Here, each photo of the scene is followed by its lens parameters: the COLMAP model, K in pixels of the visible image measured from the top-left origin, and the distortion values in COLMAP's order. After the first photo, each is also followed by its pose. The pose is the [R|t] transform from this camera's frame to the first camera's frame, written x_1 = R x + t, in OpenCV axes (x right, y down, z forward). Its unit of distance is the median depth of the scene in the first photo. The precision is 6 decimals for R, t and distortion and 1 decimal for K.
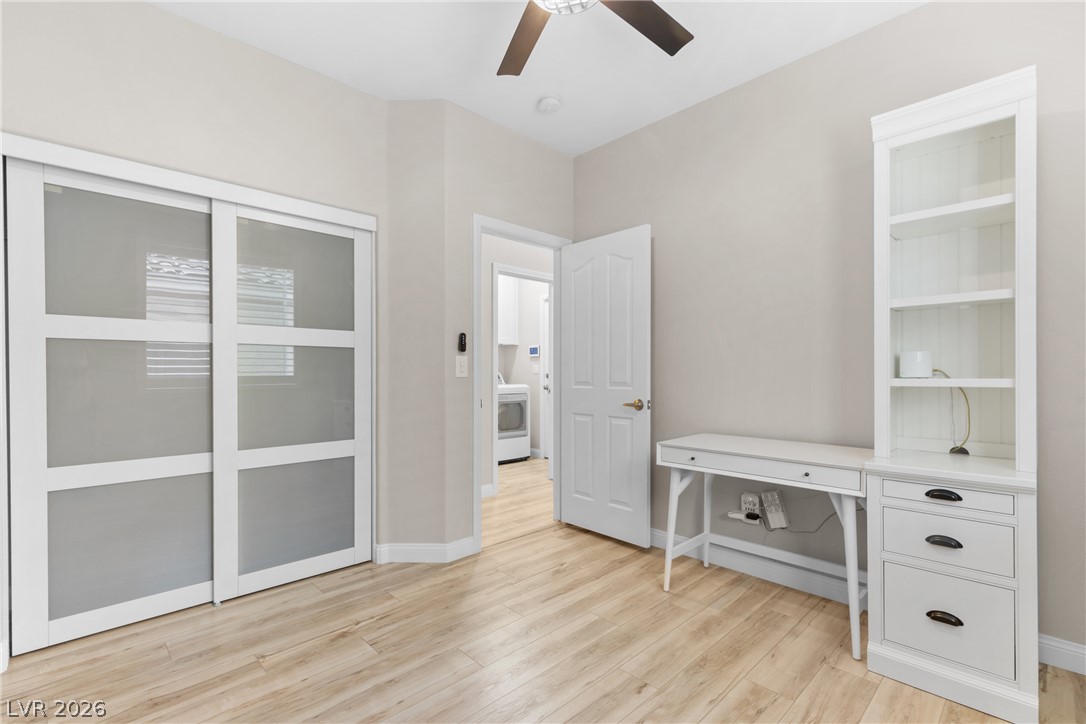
lens RADIAL K [[491.4, 0, 544.3], [0, 491.4, 371.8], [0, 0, 1]] dist [0.004427, -0.001578]
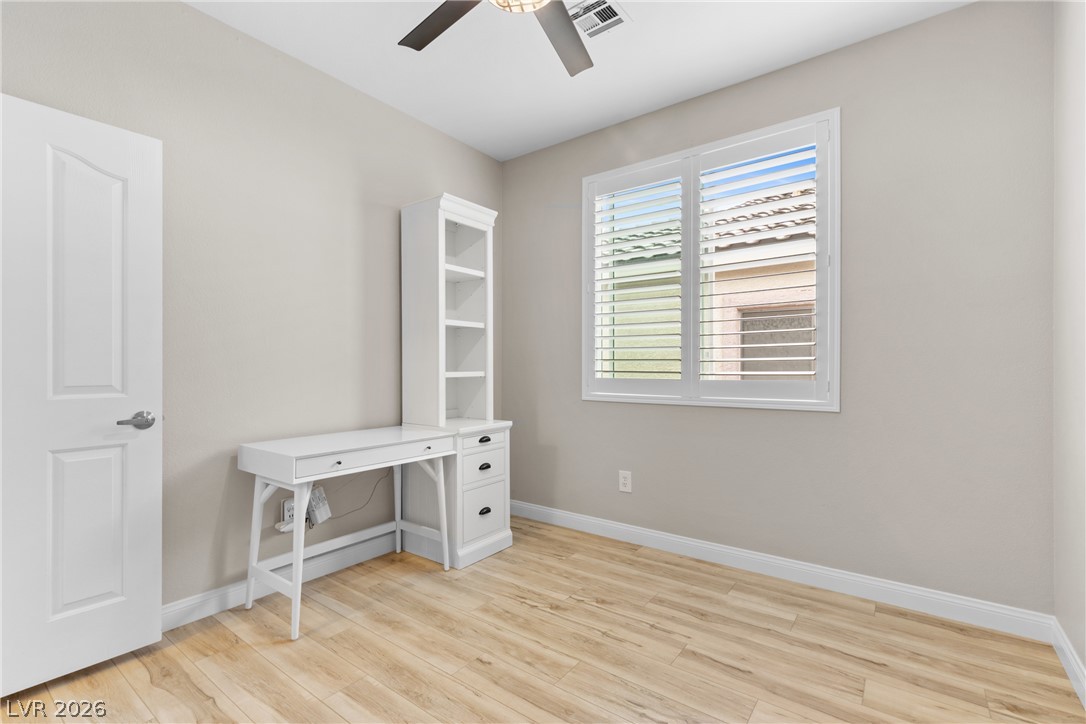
lens RADIAL K [[491.4, 0, 547.8], [0, 491.4, 365.1], [0, 0, 1]] dist [0.004427, -0.001578]
pose [[-0.168925, 0.006467, 0.985608, -0.702380], [0.001040, 0.999979, -0.006383, 0.002123], [-0.985628, -0.000053, -0.168928, 0.824785]]
